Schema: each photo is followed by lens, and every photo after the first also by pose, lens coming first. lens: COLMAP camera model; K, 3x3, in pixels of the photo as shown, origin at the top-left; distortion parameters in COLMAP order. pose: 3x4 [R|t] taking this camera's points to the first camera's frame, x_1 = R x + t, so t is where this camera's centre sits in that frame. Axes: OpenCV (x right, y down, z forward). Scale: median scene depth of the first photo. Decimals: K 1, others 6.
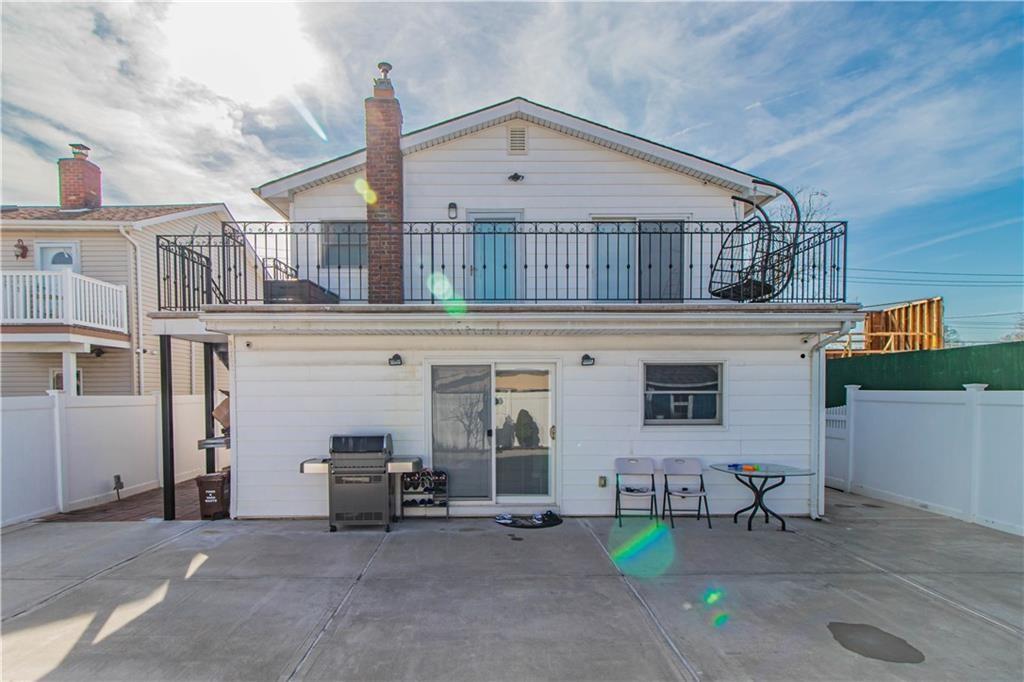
lens RADIAL K [[615.0, 0, 539.3], [0, 615.0, 423.8], [0, 0, 1]] dist [0.011173, -0.005181]
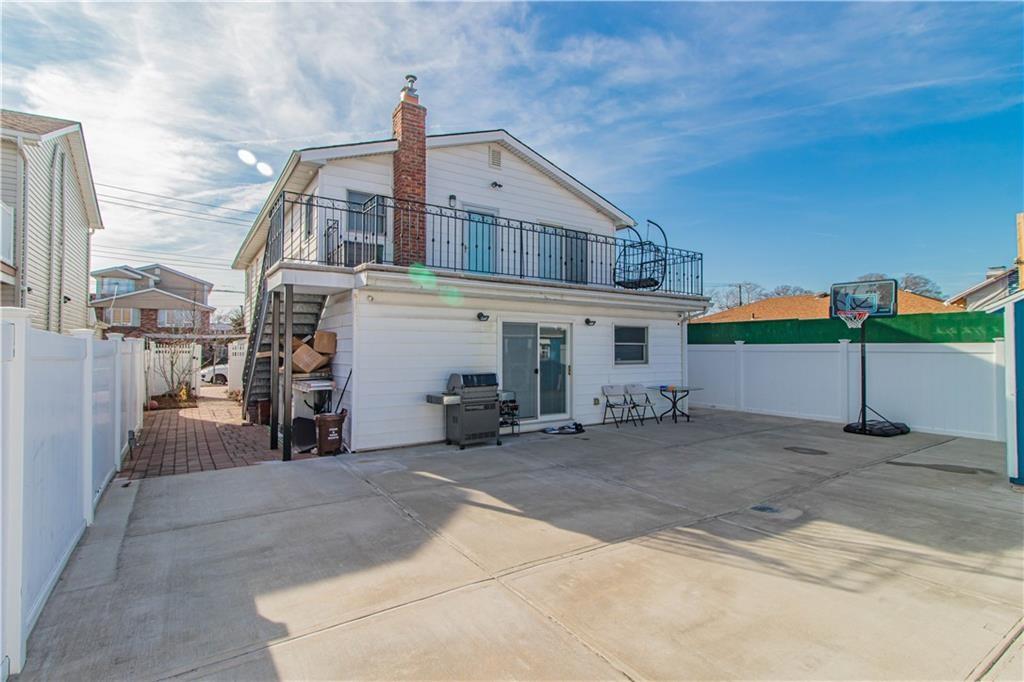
lens RADIAL K [[492.3, 0, 508.1], [0, 492.3, 346.2], [0, 0, 1]] dist [0.002608, 0.000495]
pose [[0.832658, 0.006479, 0.553749, -0.643032], [0.007735, 0.999698, -0.023327, -0.013801], [-0.553733, 0.023707, 0.832357, 0.078907]]
